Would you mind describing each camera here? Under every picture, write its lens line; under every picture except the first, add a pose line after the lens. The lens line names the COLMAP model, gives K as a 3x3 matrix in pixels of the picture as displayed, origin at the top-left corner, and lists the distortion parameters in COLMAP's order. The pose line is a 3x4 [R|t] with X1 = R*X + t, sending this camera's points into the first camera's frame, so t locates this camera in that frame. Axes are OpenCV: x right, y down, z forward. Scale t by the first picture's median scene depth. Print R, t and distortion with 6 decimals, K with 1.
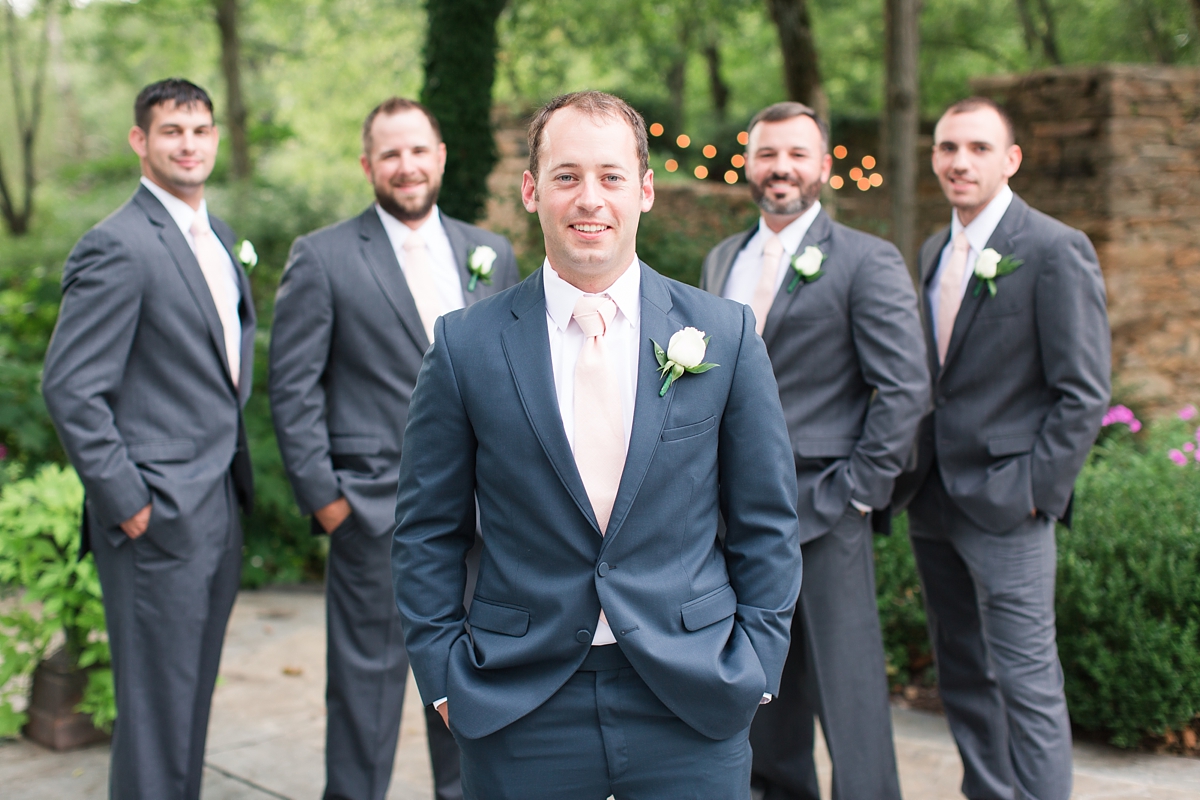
lens RADIAL K [[1804.5, 0, 600.0], [0, 1804.5, 400.0], [0, 0, 1]] dist [-0.021127, -1.841146]
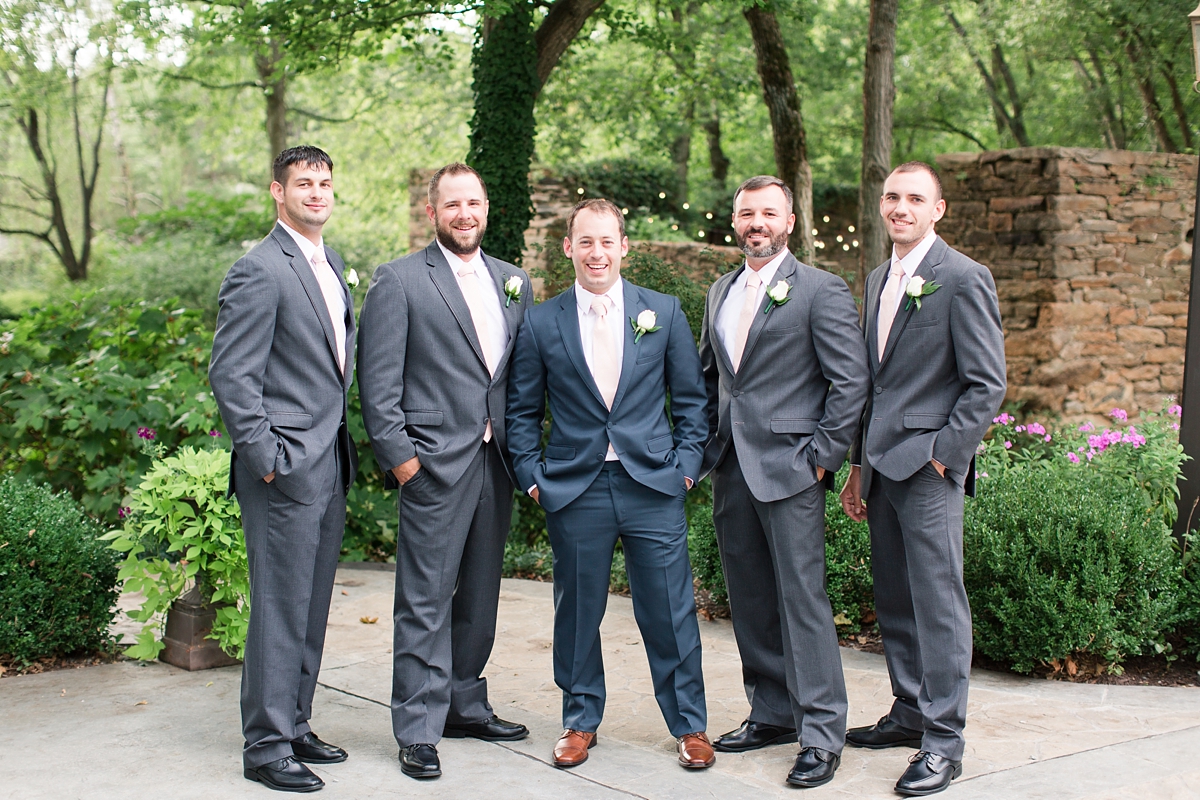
lens RADIAL K [[1777.2, 0, 599.3], [0, 1777.2, 367.5], [0, 0, 1]] dist [-0.822145, -0.003397]
pose [[0.999979, 0.005432, -0.003424, -0.006721], [-0.005608, 0.998544, -0.053651, 0.040744], [0.003128, 0.053669, 0.998554, -0.211522]]
